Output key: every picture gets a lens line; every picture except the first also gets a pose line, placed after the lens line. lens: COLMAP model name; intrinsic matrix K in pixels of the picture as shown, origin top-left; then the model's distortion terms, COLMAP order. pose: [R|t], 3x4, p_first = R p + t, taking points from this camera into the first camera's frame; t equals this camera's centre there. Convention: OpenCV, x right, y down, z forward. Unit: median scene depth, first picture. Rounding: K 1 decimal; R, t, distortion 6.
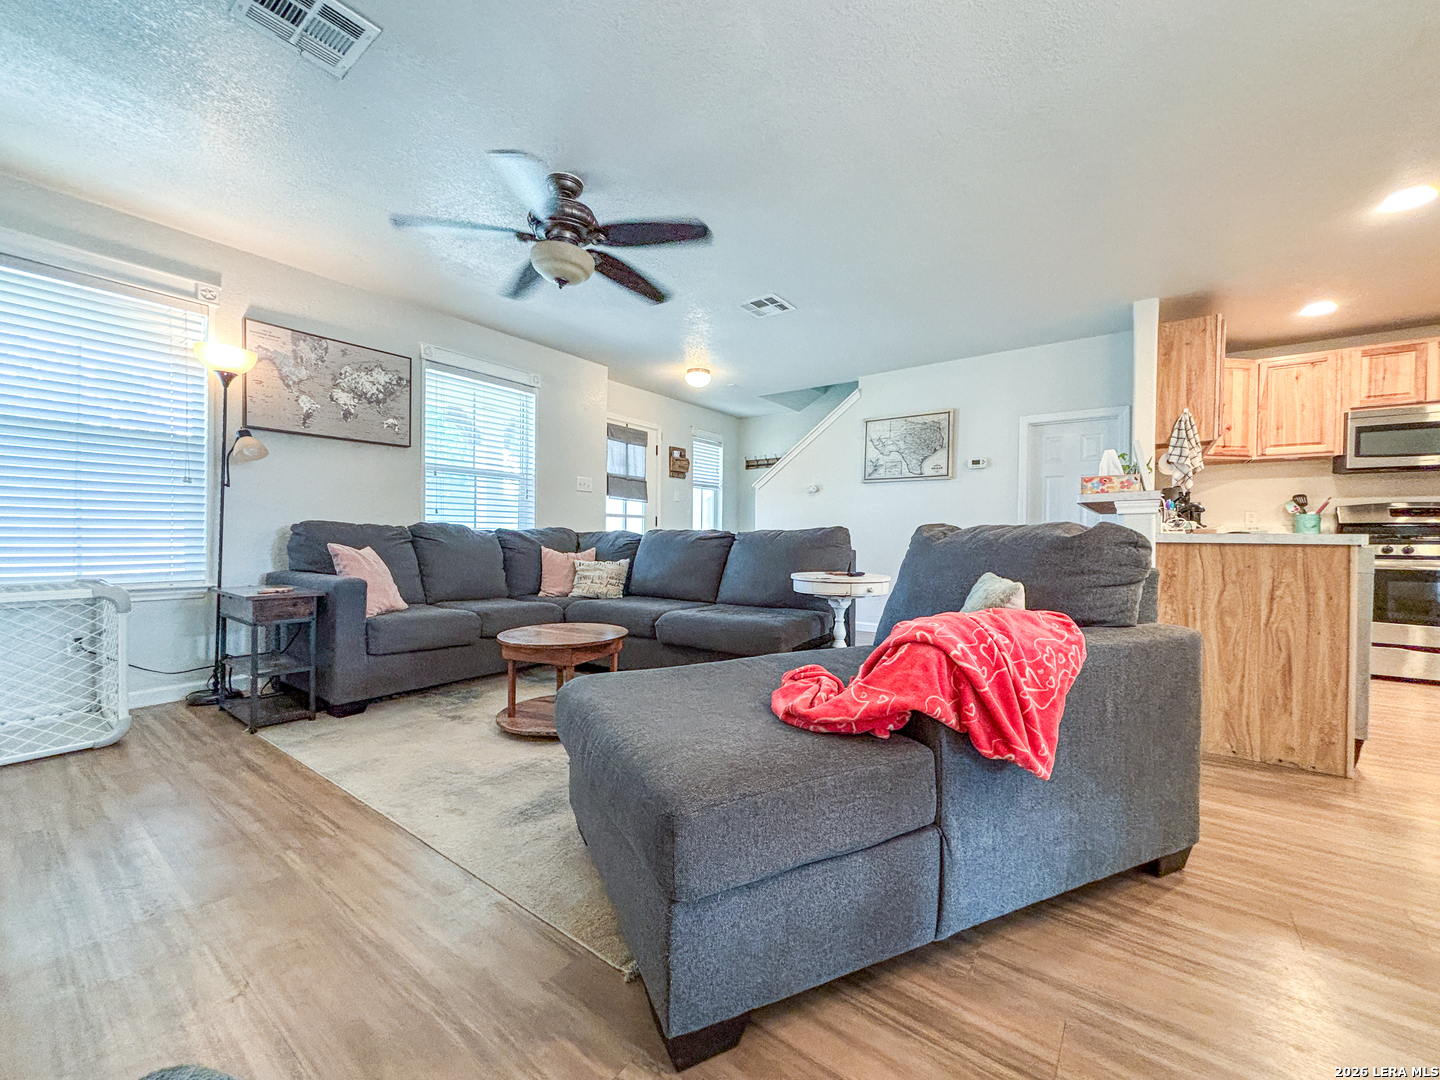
lens RADIAL K [[583.1, 0, 713.5], [0, 583.1, 536.1], [0, 0, 1]] dist [0.001989, -0.000289]
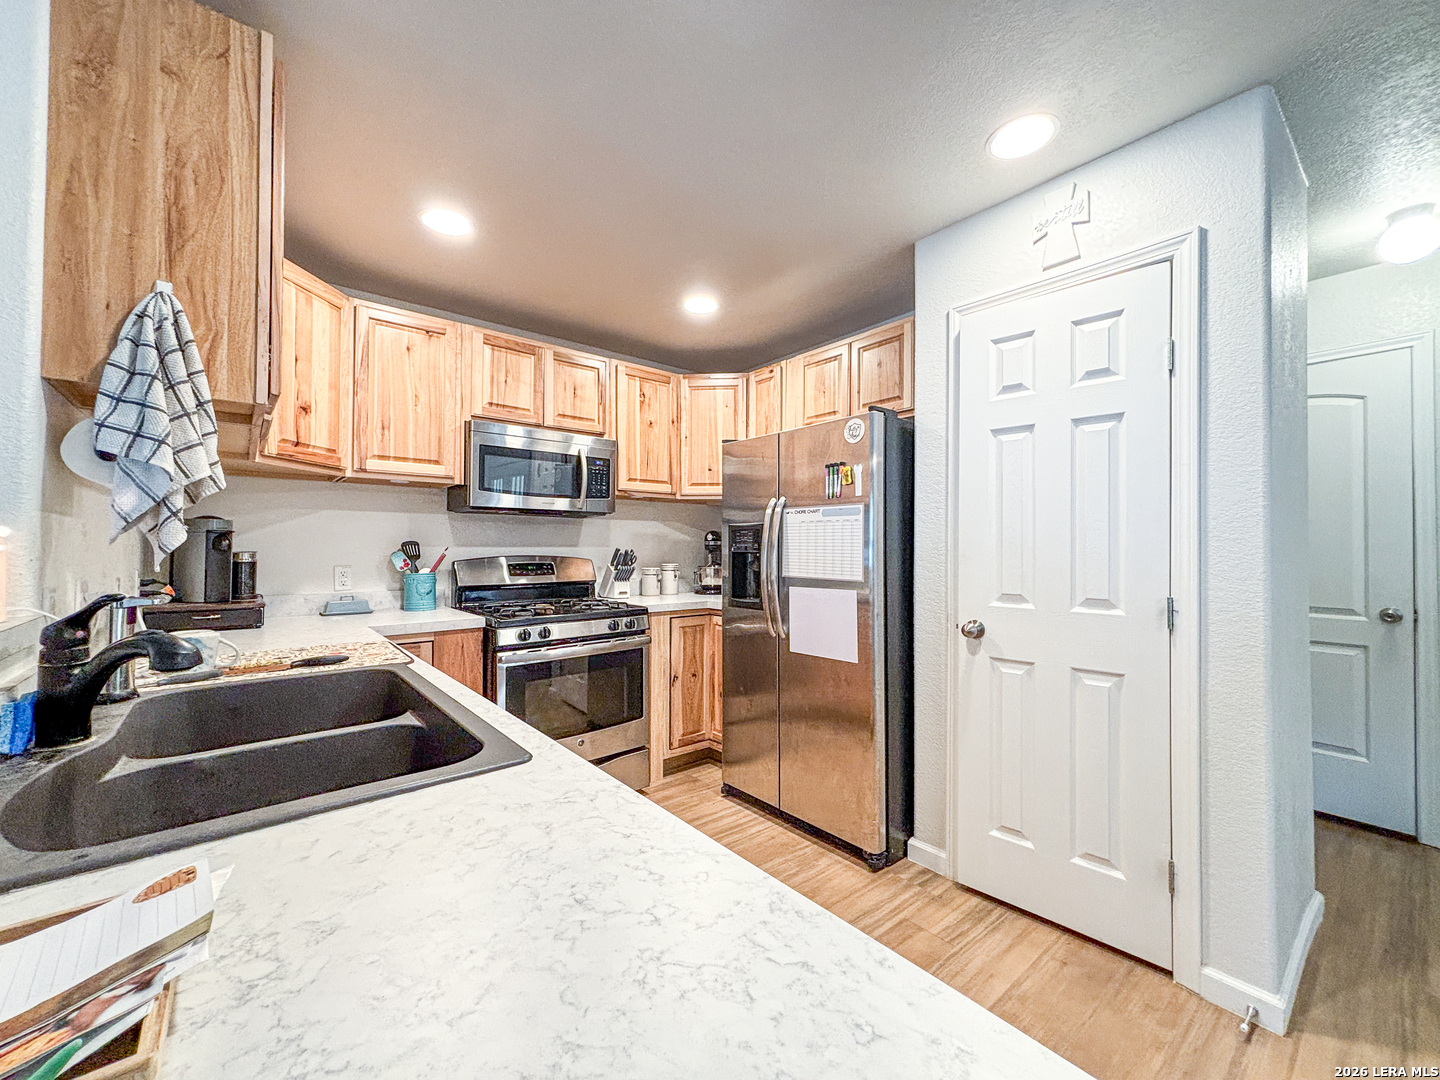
lens RADIAL K [[583.1, 0, 715.9], [0, 583.1, 541.1], [0, 0, 1]] dist [0.001989, -0.000289]
pose [[0.244549, 0.002548, 0.969634, 0.508231], [0.005103, 0.999979, -0.003915, -0.071081], [-0.969624, 0.005905, 0.244531, 0.563807]]
